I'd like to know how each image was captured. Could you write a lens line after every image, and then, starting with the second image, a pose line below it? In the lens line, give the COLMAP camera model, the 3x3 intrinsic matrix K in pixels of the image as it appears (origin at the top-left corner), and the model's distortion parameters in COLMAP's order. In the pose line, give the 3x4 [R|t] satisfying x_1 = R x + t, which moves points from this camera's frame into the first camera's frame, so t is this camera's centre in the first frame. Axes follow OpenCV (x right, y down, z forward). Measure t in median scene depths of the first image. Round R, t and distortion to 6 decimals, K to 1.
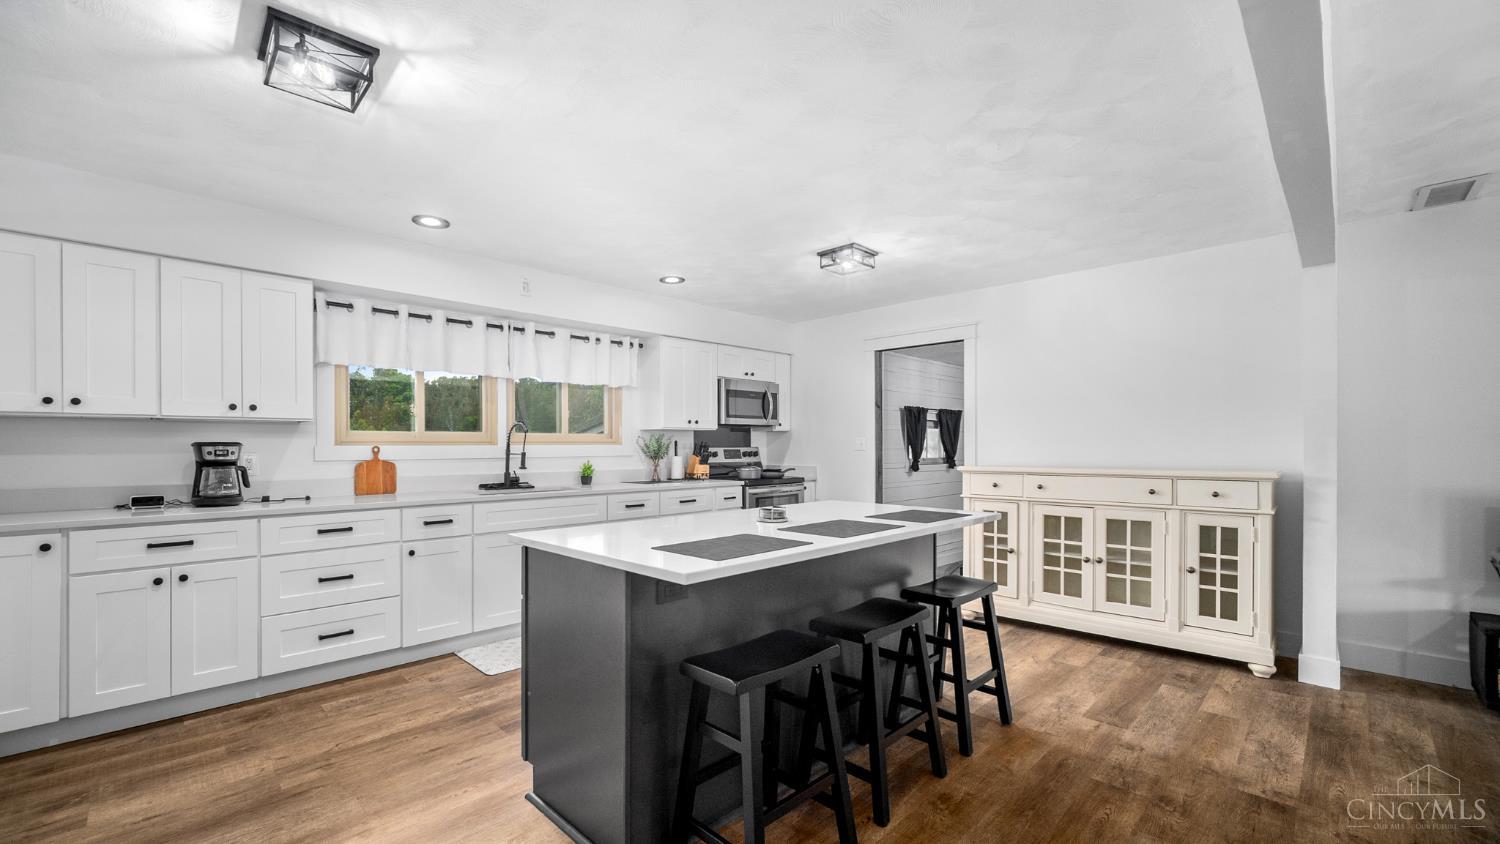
lens RADIAL K [[613.7, 0, 729.9], [0, 613.7, 445.7], [0, 0, 1]] dist [0.000208, -0.000050]
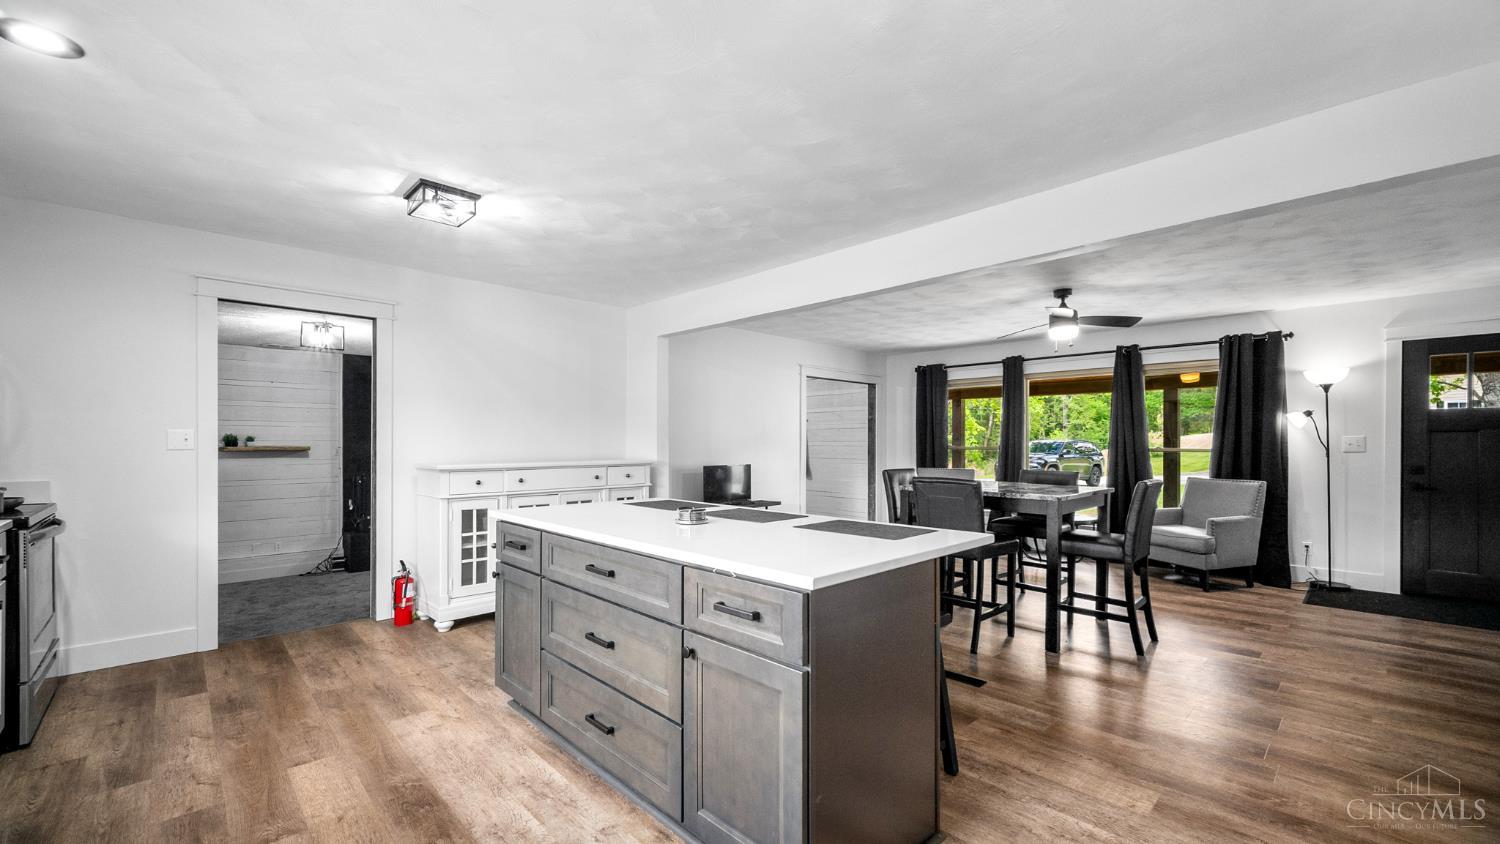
lens RADIAL K [[622.3, 0, 749.7], [0, 622.3, 446.9], [0, 0, 1]] dist [-0.020368, 0.000040]
pose [[0.034930, -0.003296, 0.999384, -0.561131], [-0.000295, 0.999994, 0.003308, 0.004324], [-0.999390, -0.000410, 0.034929, 0.548014]]
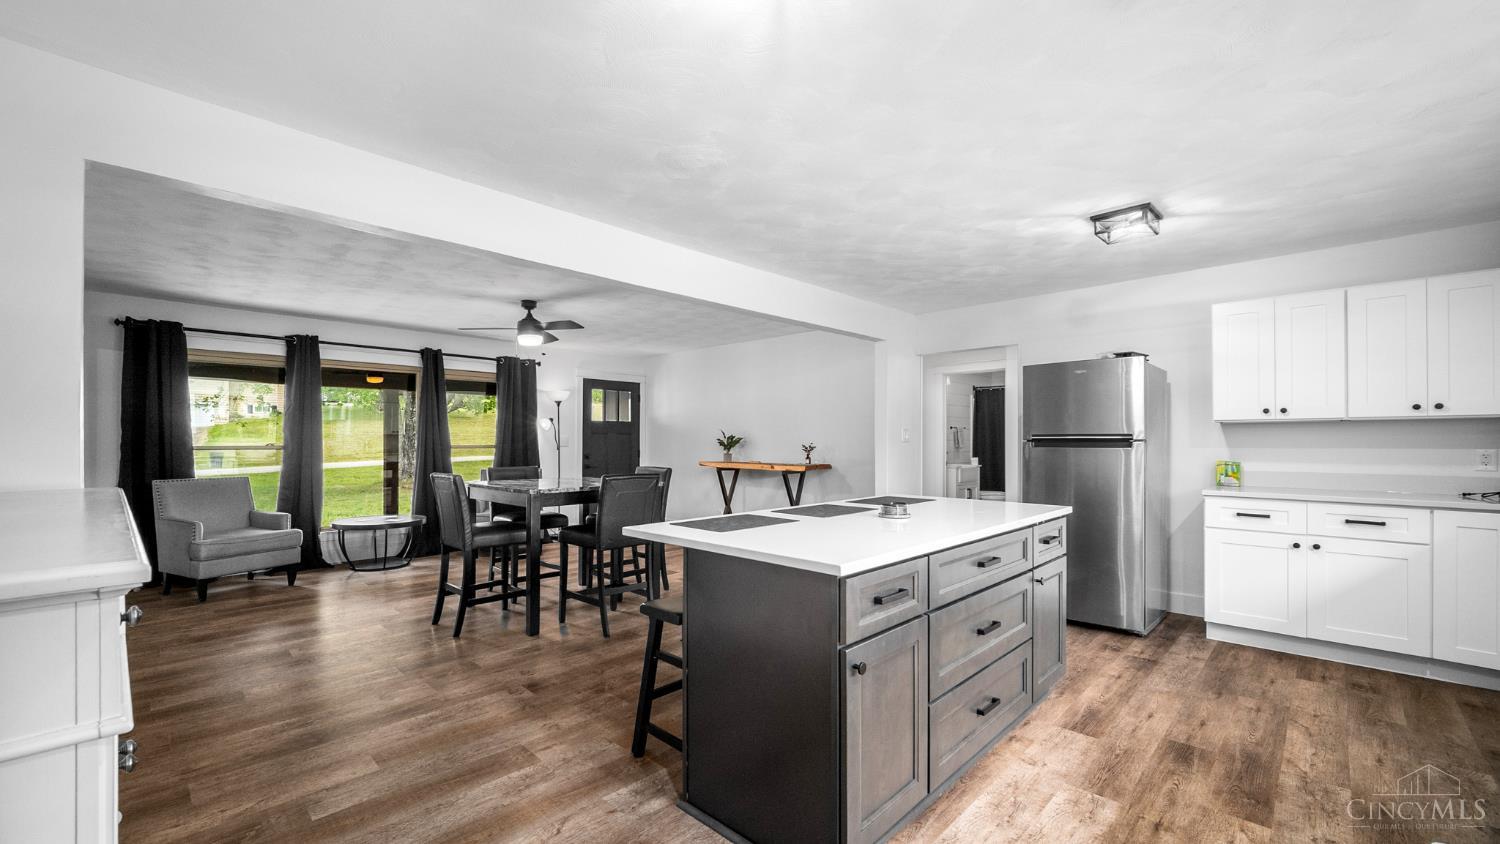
lens RADIAL K [[613.7, 0, 729.9], [0, 613.7, 445.7], [0, 0, 1]] dist [0.000208, -0.000050]
pose [[-0.999987, 0.001896, -0.004797, 0.216143], [0.001841, 0.999932, 0.011531, -0.004095], [0.004819, 0.011522, -0.999922, 1.268833]]
